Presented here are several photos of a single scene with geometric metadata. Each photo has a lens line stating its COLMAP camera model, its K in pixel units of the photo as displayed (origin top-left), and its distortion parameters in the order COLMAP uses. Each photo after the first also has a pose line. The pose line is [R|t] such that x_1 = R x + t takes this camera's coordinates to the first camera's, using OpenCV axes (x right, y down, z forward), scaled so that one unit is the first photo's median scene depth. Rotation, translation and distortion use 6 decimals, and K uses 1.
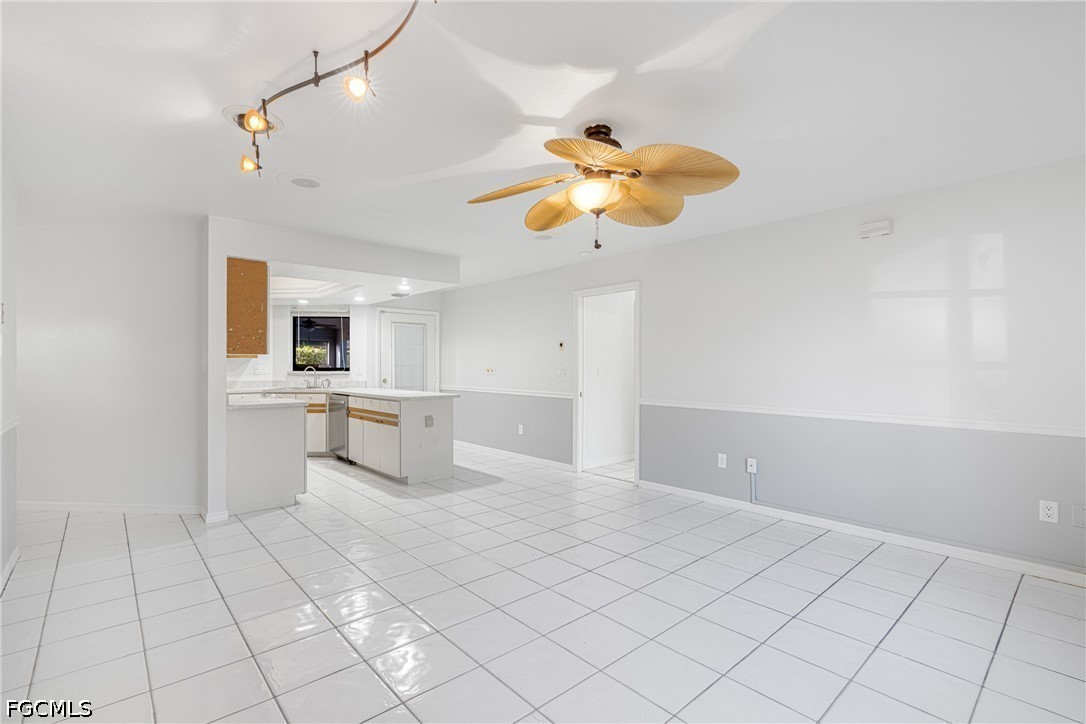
lens RADIAL K [[498.1, 0, 540.6], [0, 498.1, 366.1], [0, 0, 1]] dist [-0.001301, -0.000043]
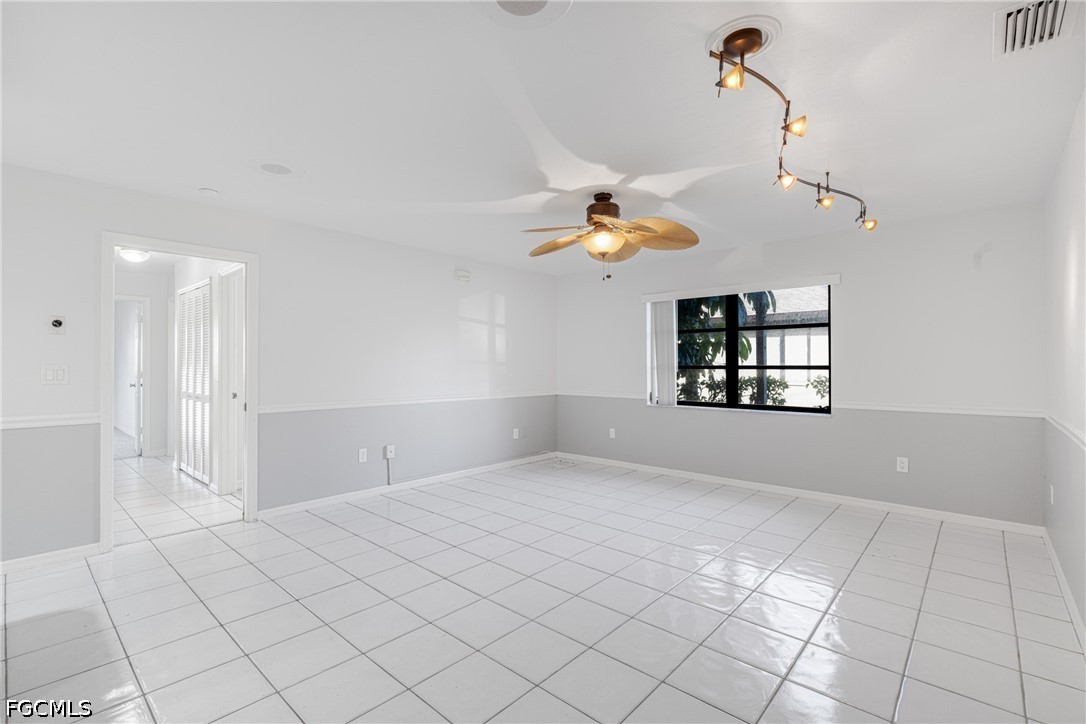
lens RADIAL K [[498.1, 0, 524.0], [0, 498.1, 364.3], [0, 0, 1]] dist [-0.001301, -0.000043]
pose [[-0.099742, -0.003066, 0.995009, -0.753249], [-0.004382, 0.999987, 0.002642, -0.004680], [-0.995004, -0.004096, -0.099755, 0.822790]]
